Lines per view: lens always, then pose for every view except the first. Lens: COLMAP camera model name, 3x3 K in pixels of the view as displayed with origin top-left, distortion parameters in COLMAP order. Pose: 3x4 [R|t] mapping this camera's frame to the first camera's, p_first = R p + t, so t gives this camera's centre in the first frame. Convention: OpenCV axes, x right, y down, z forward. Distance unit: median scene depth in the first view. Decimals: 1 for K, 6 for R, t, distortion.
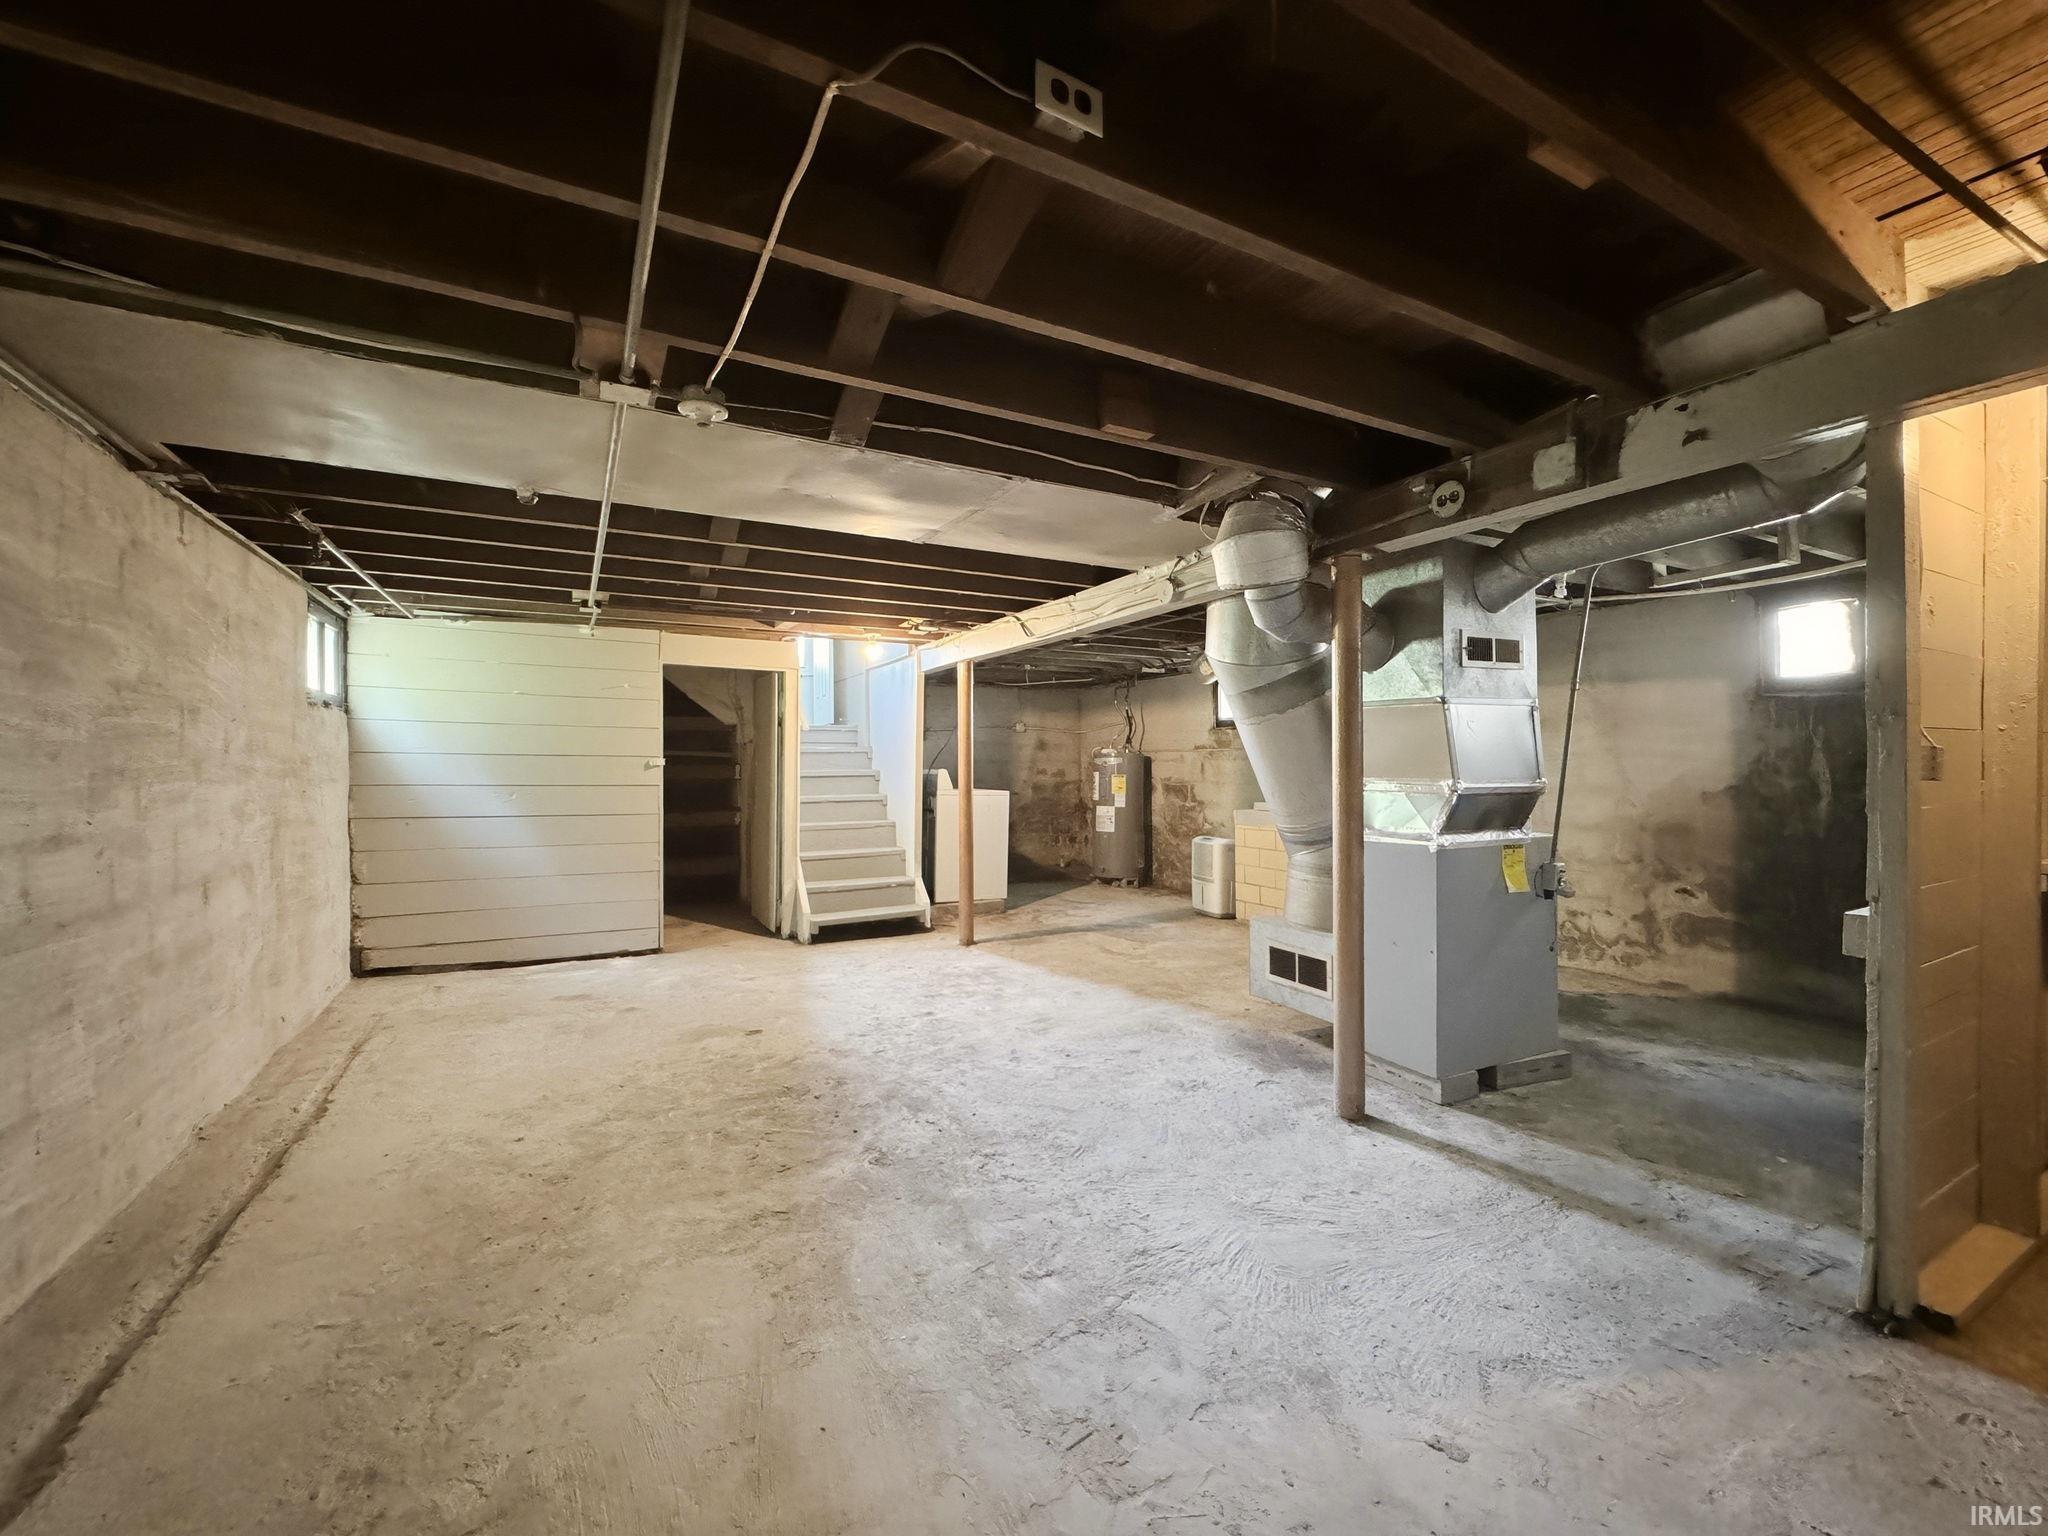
lens RADIAL K [[836.7, 0, 1025.5], [0, 836.7, 759.3], [0, 0, 1]] dist [-0.002887, -0.000249]
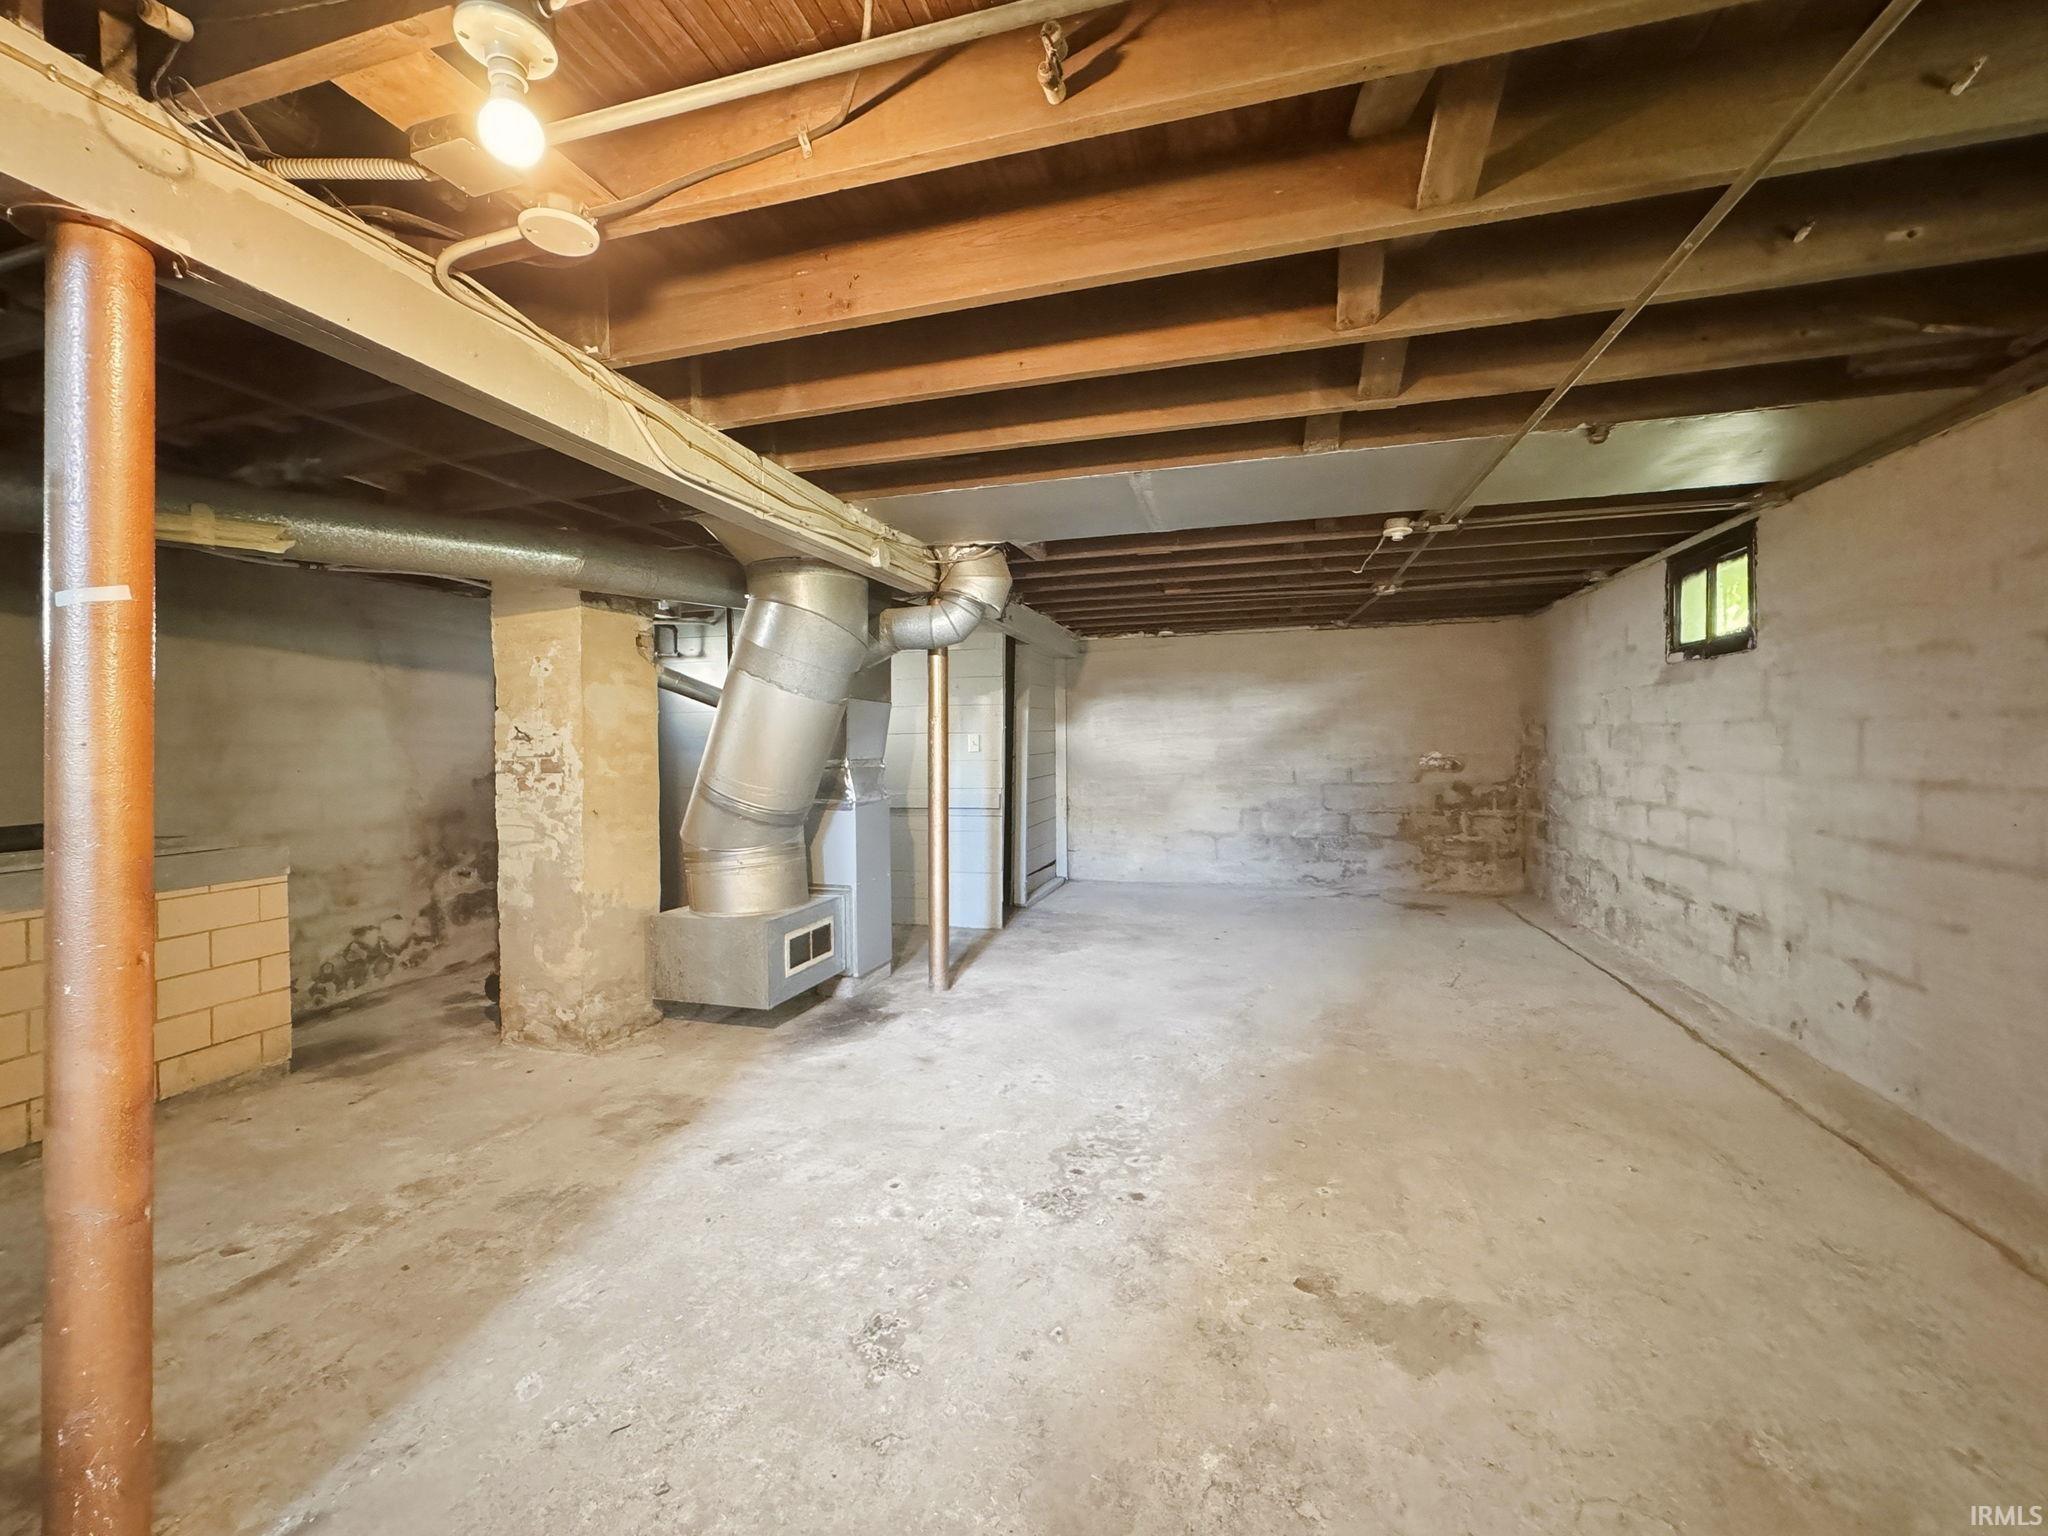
lens RADIAL K [[836.7, 0, 1024.2], [0, 836.7, 755.3], [0, 0, 1]] dist [-0.002887, -0.000249]
pose [[-0.710426, 0.006103, 0.703746, -0.452906], [0.015176, 0.999863, 0.006649, 0.010680], [-0.703608, 0.015403, -0.710421, 1.201872]]
